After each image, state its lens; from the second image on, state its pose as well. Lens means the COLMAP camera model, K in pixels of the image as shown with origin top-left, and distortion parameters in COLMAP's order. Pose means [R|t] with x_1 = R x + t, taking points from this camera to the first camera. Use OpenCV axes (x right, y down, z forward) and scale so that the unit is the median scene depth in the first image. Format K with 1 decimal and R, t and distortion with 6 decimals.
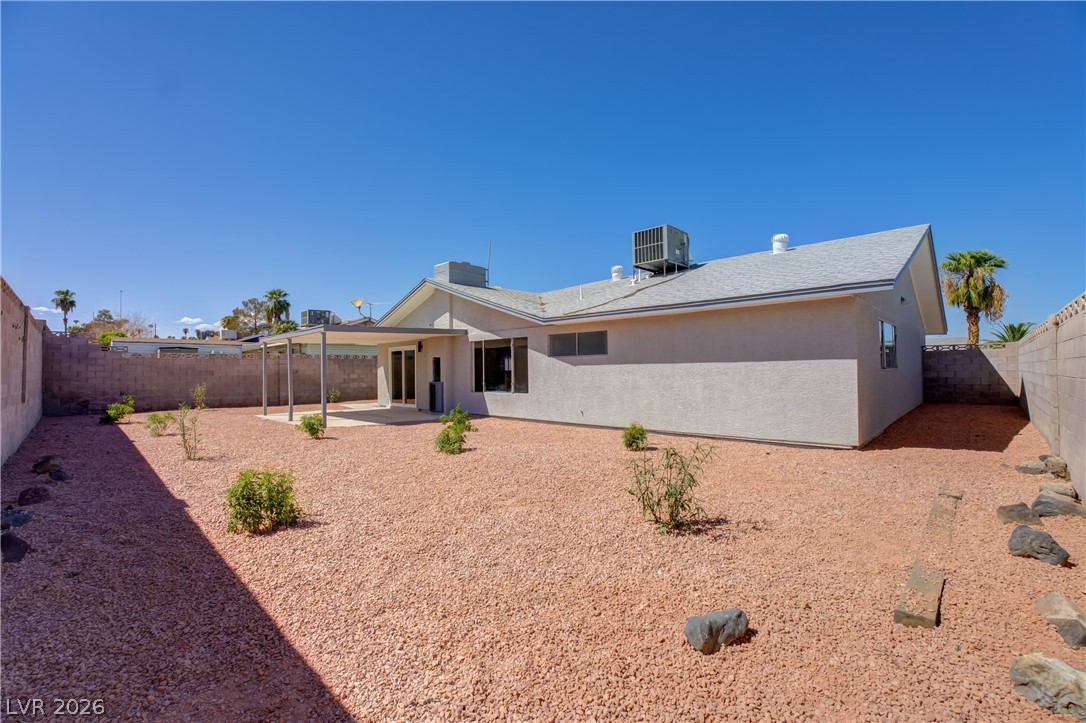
lens RADIAL K [[487.8, 0, 544.5], [0, 487.8, 363.2], [0, 0, 1]] dist [-0.028547, 0.000813]
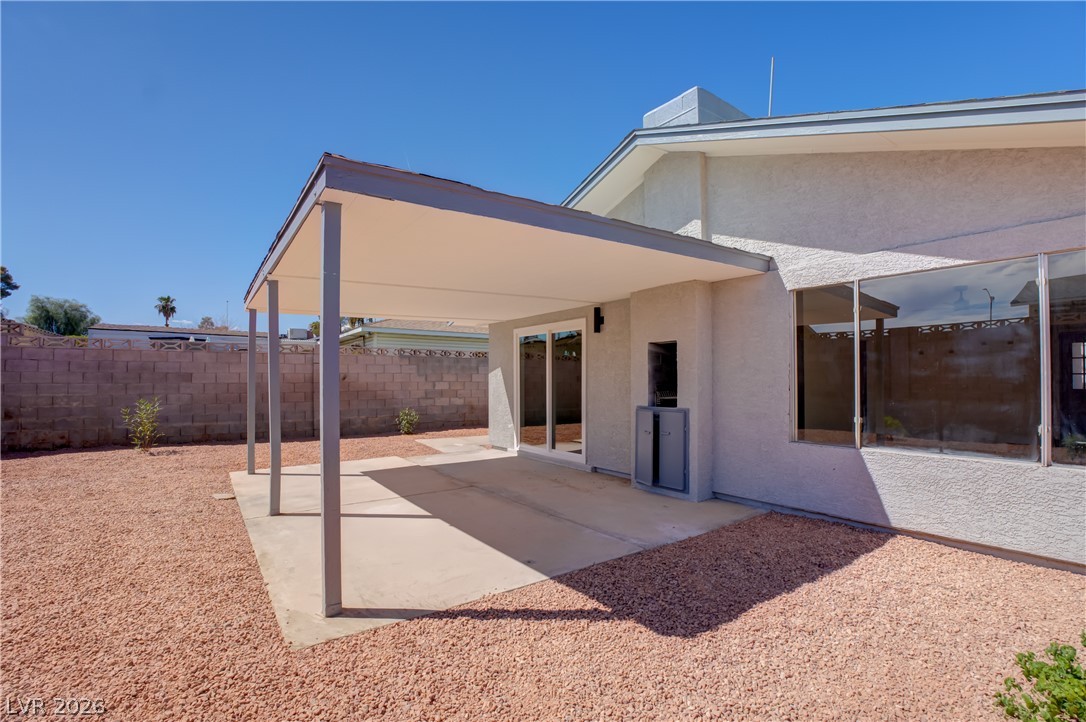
lens RADIAL K [[487.8, 0, 546.7], [0, 487.8, 364.5], [0, 0, 1]] dist [-0.028547, 0.000813]
pose [[0.988480, 0.007200, -0.151179, -0.232639], [-0.009839, 0.999812, -0.016716, 0.011724], [0.151030, 0.018011, 0.988365, 0.569171]]
